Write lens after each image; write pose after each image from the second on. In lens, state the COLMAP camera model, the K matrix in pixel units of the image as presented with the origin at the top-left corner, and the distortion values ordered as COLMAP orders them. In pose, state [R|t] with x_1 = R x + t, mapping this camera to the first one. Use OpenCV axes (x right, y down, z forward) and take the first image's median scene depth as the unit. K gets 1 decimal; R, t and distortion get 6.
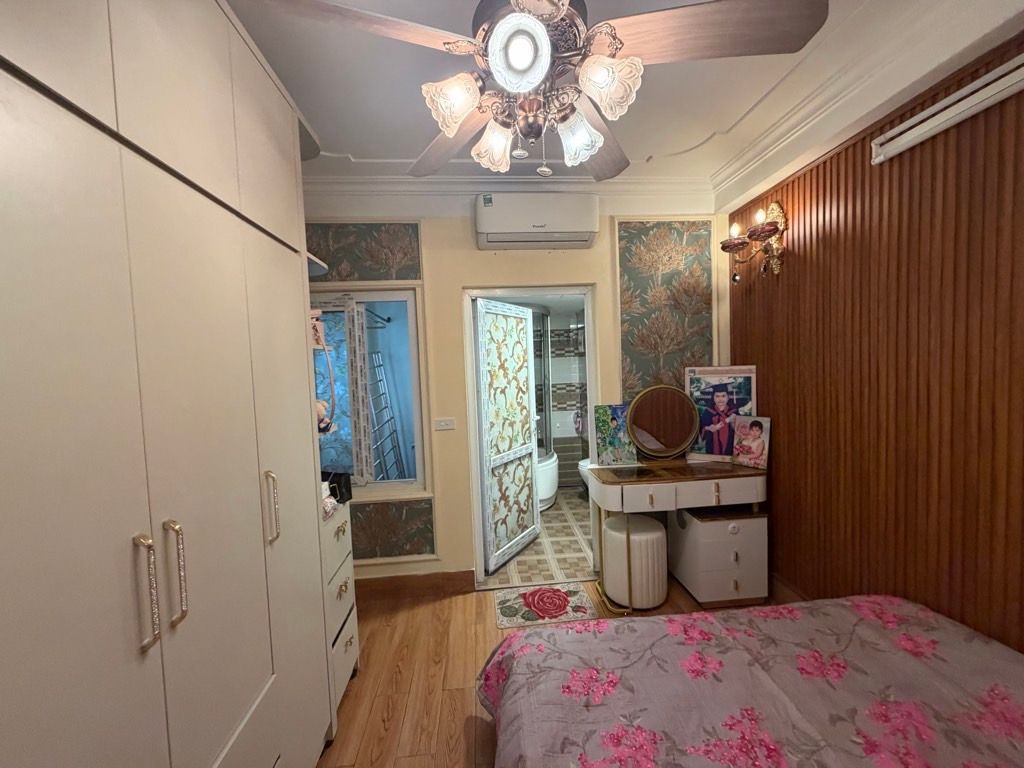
lens RADIAL K [[406.7, 0, 511.2], [0, 406.7, 383.3], [0, 0, 1]] dist [-0.000100, -0.000012]
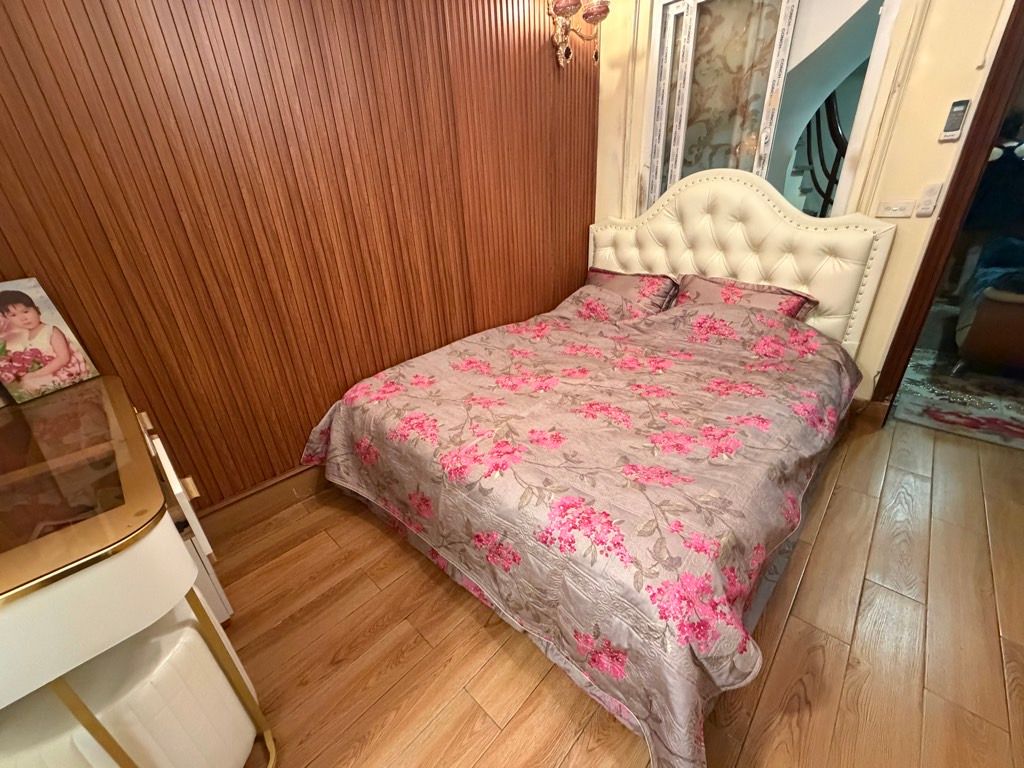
lens RADIAL K [[406.7, 0, 509.5], [0, 406.7, 385.4], [0, 0, 1]] dist [-0.000100, -0.000012]
pose [[-0.649087, -0.250946, 0.718131, -0.106735], [0.120272, 0.898295, 0.422611, 0.063253], [-0.751146, 0.360683, -0.552890, 0.887266]]
